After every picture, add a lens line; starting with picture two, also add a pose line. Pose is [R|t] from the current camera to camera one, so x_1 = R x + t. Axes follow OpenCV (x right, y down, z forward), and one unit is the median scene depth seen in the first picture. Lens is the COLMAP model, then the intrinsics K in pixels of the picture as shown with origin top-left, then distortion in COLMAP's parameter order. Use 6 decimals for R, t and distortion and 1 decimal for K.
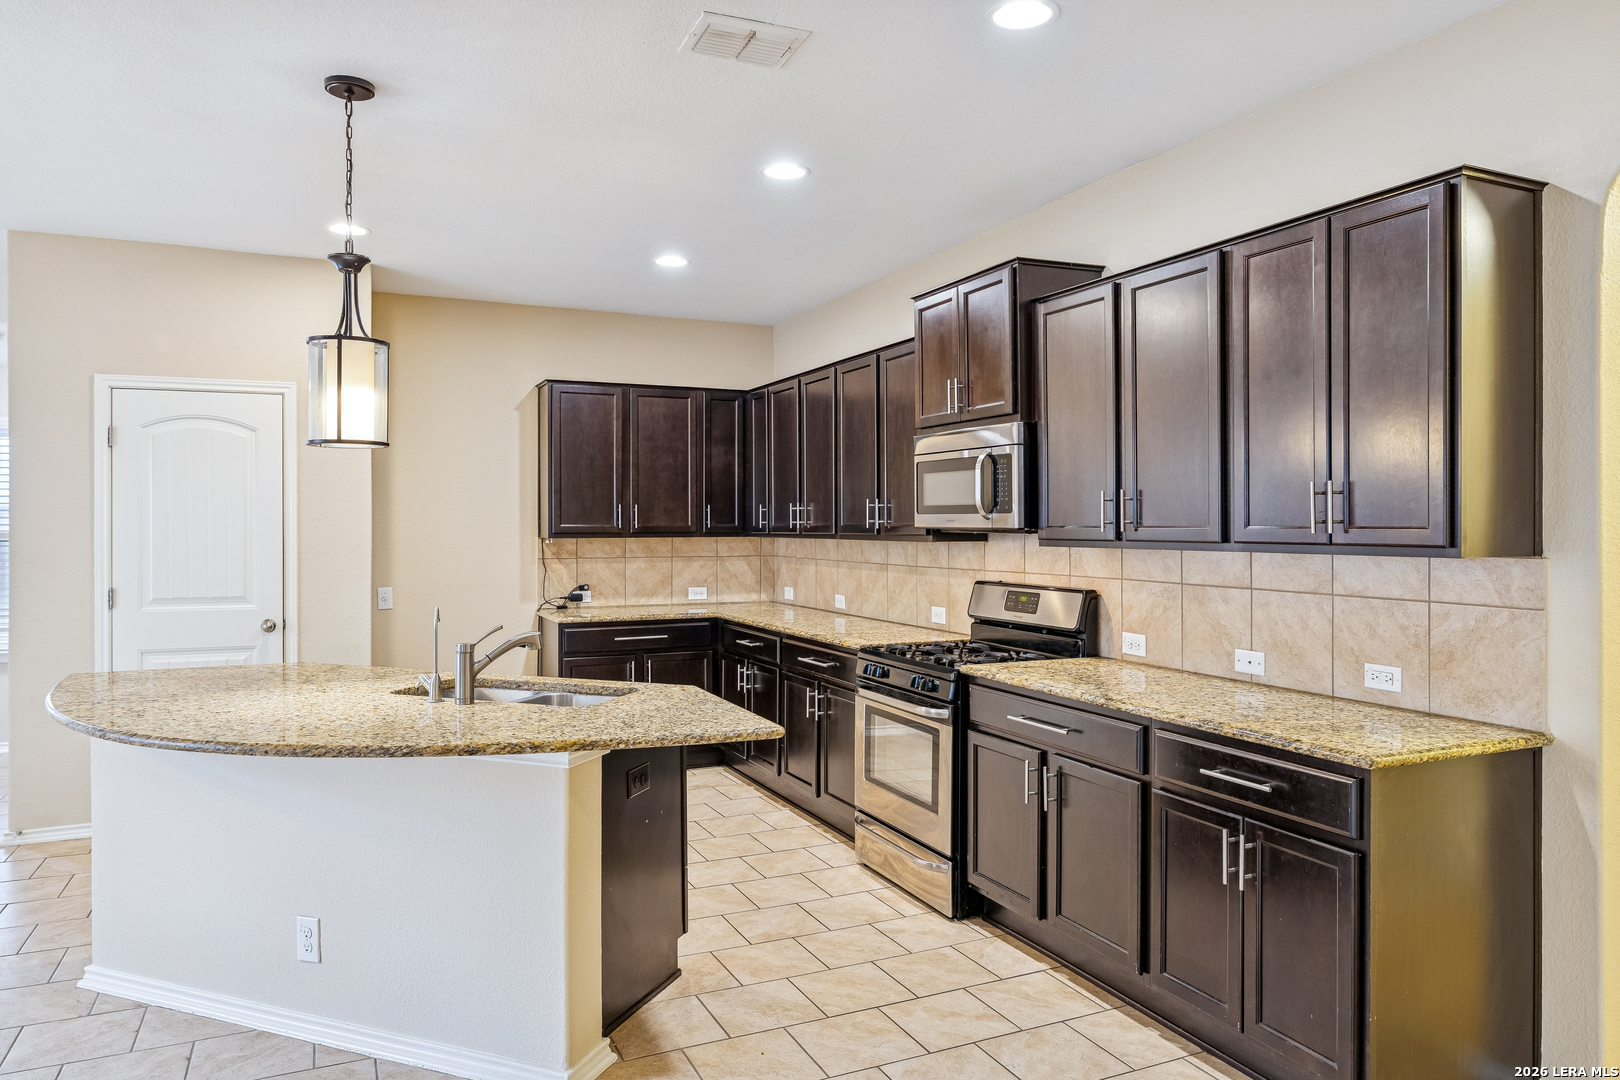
lens RADIAL K [[1067.5, 0, 796.7], [0, 1067.5, 517.5], [0, 0, 1]] dist [-0.000107, 0.002332]
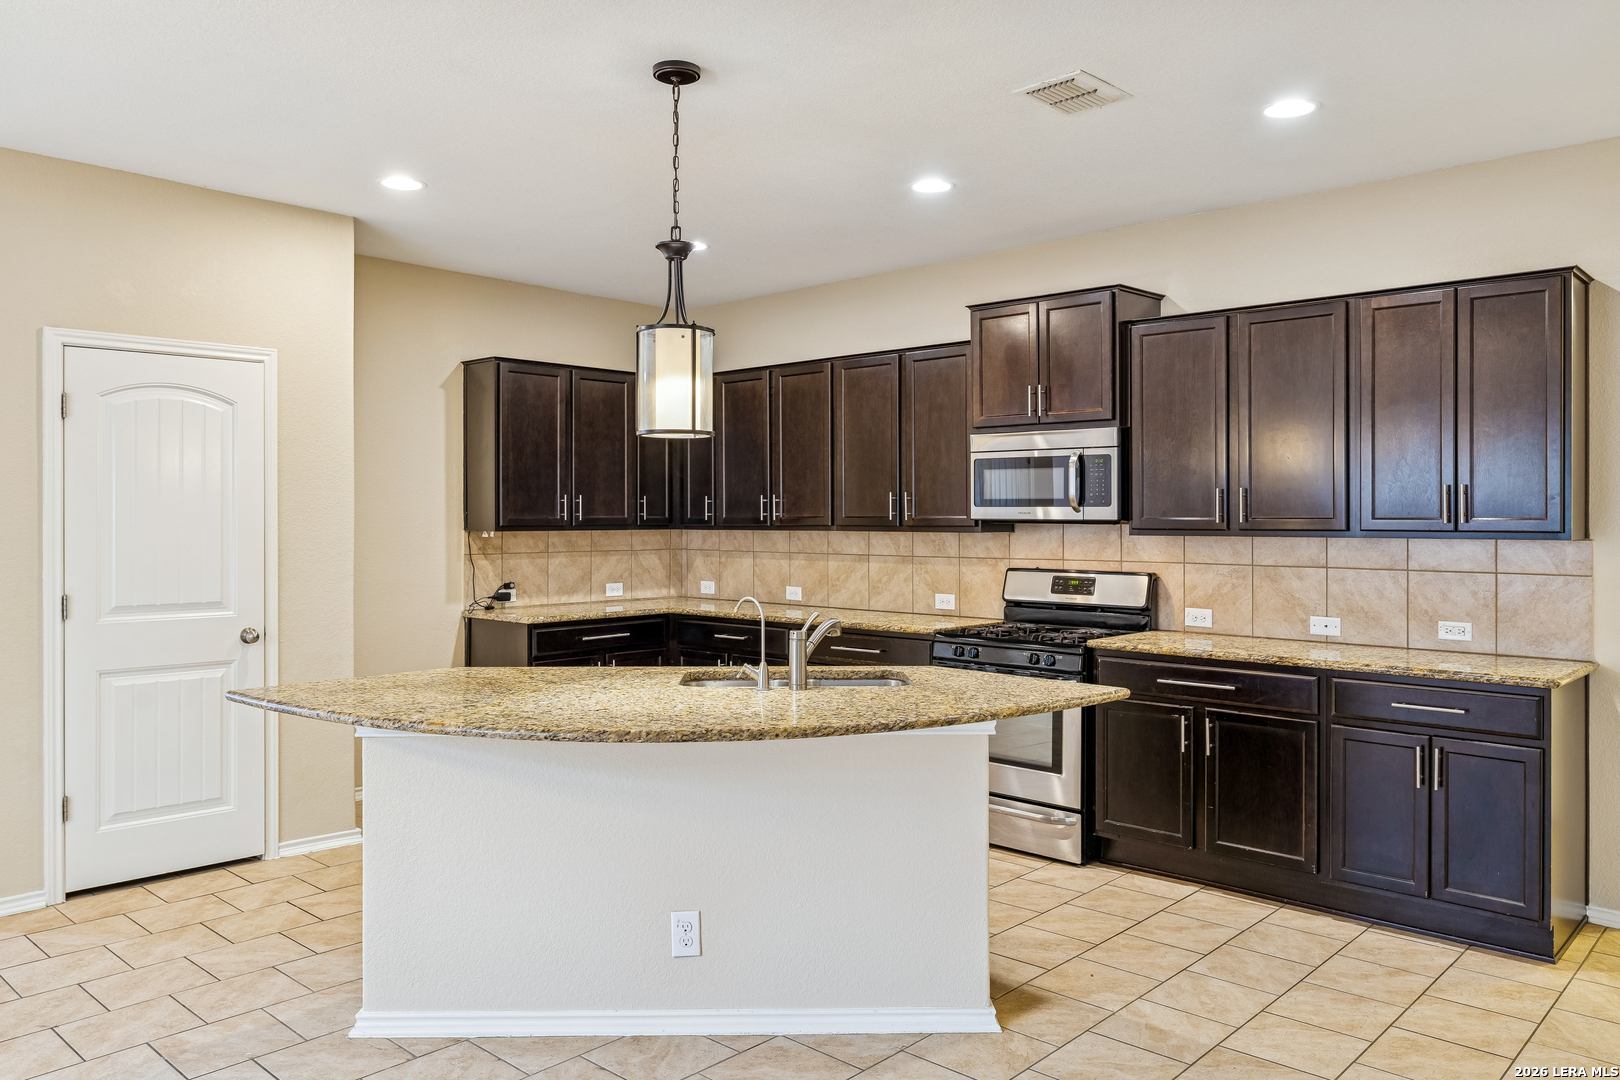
lens RADIAL K [[1178.3, 0, 797.0], [0, 1178.3, 507.8], [0, 0, 1]] dist [0.010431, -0.000907]
pose [[0.923011, 0.004026, 0.384752, -0.616957], [-0.003389, 0.999992, -0.002334, 0.001258], [-0.384758, 0.000850, 0.923017, -0.040386]]
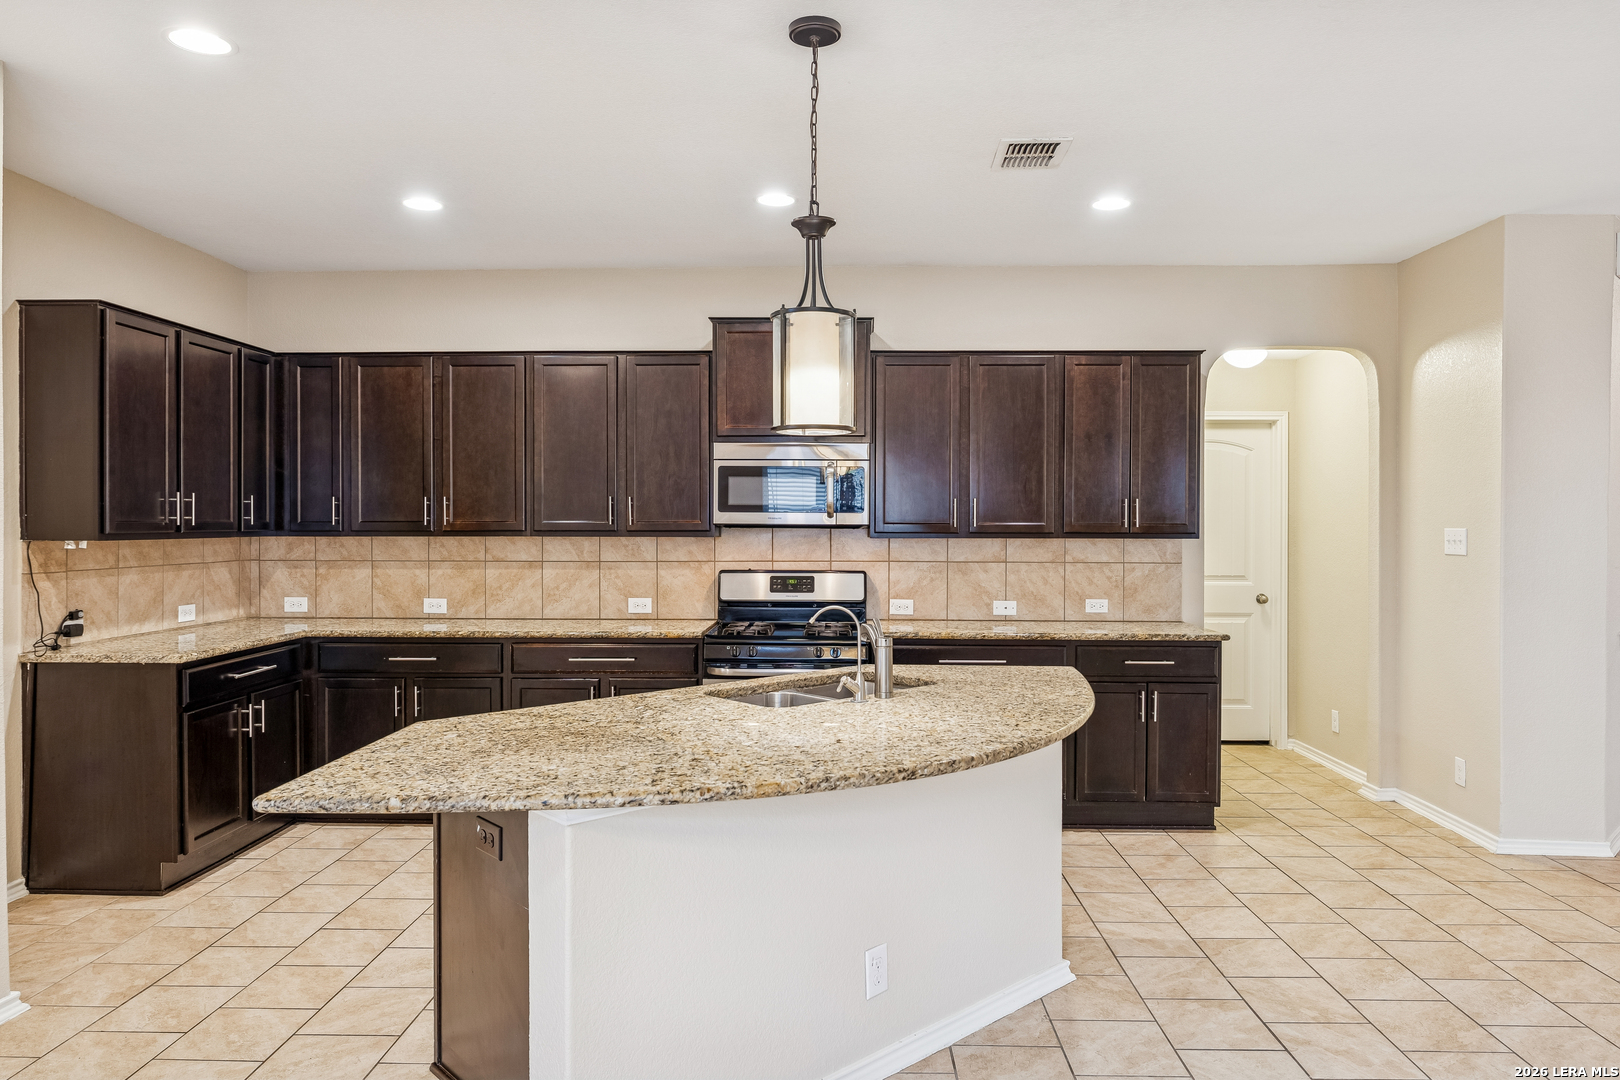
lens RADIAL K [[1067.5, 0, 807.5], [0, 1067.5, 525.1], [0, 0, 1]] dist [-0.000107, 0.002332]
pose [[0.431549, -0.000893, 0.902089, -1.032750], [-0.007755, 0.999959, 0.004700, 0.005284], [-0.902056, -0.009024, 0.431524, 0.518774]]
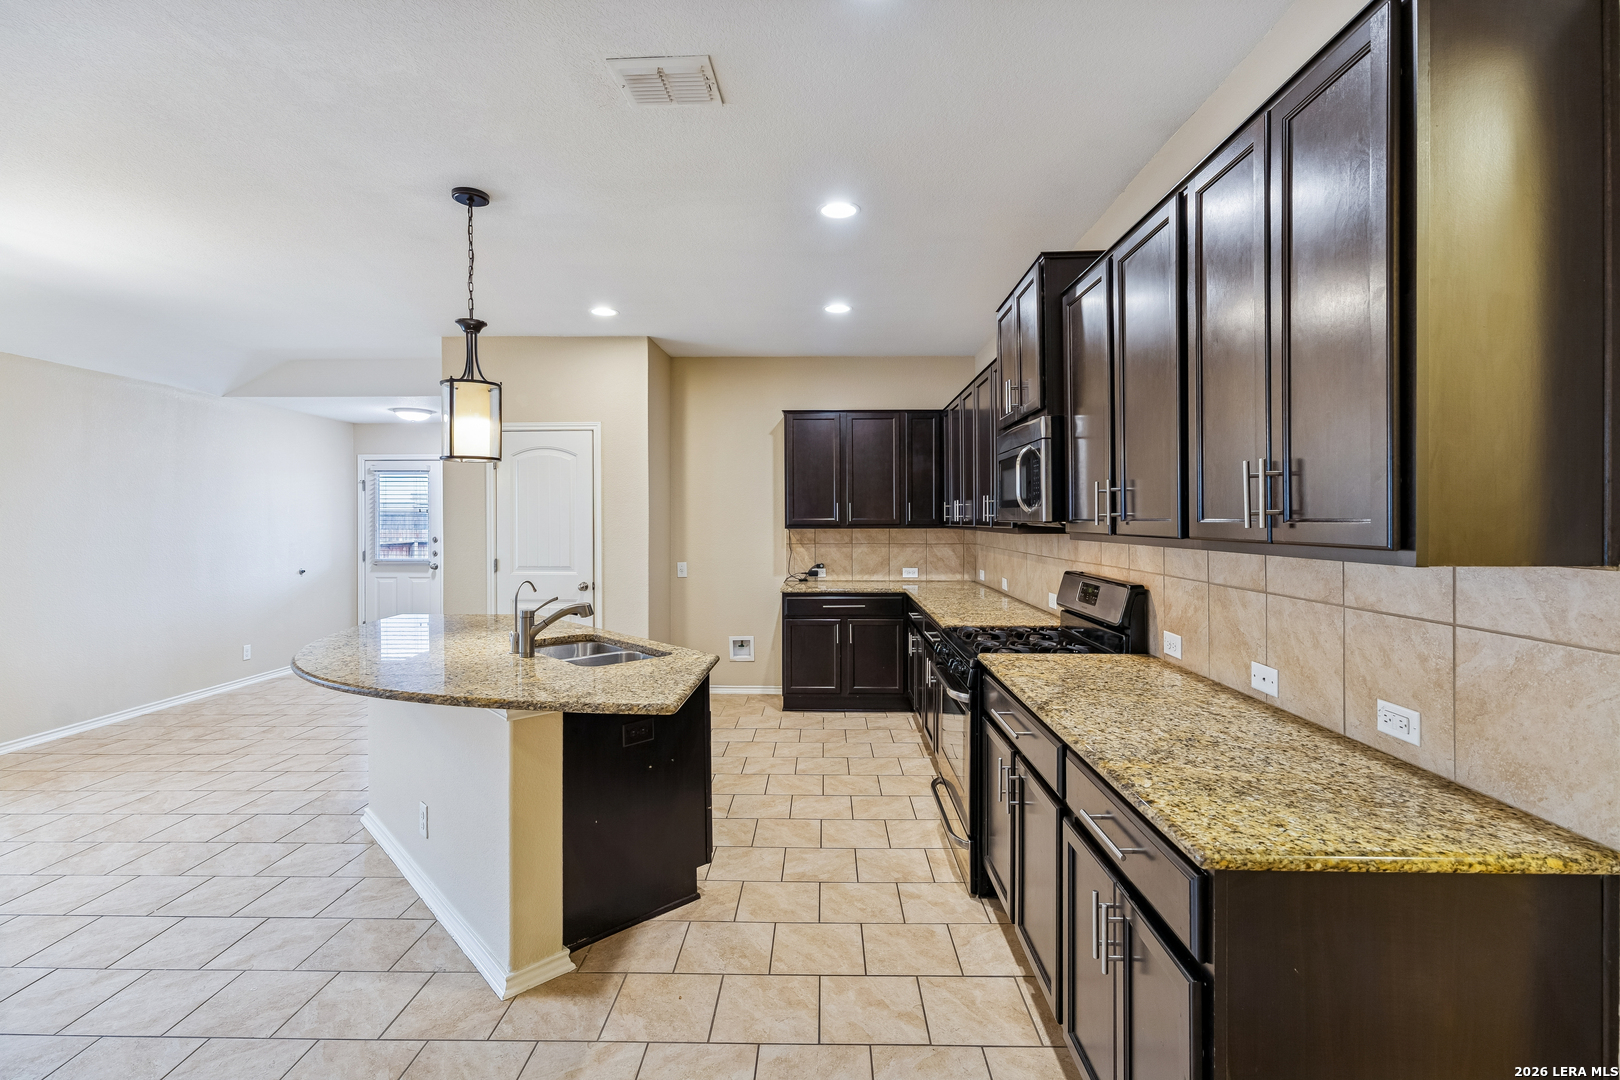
lens RADIAL K [[740.1, 0, 806.2], [0, 740.1, 516.4], [0, 0, 1]] dist [0.007777, 0.000238]
pose [[0.901566, -0.001917, -0.432637, 0.315506], [0.003354, 0.999991, 0.002558, 0.002688], [0.432629, -0.003757, 0.901564, 0.276461]]
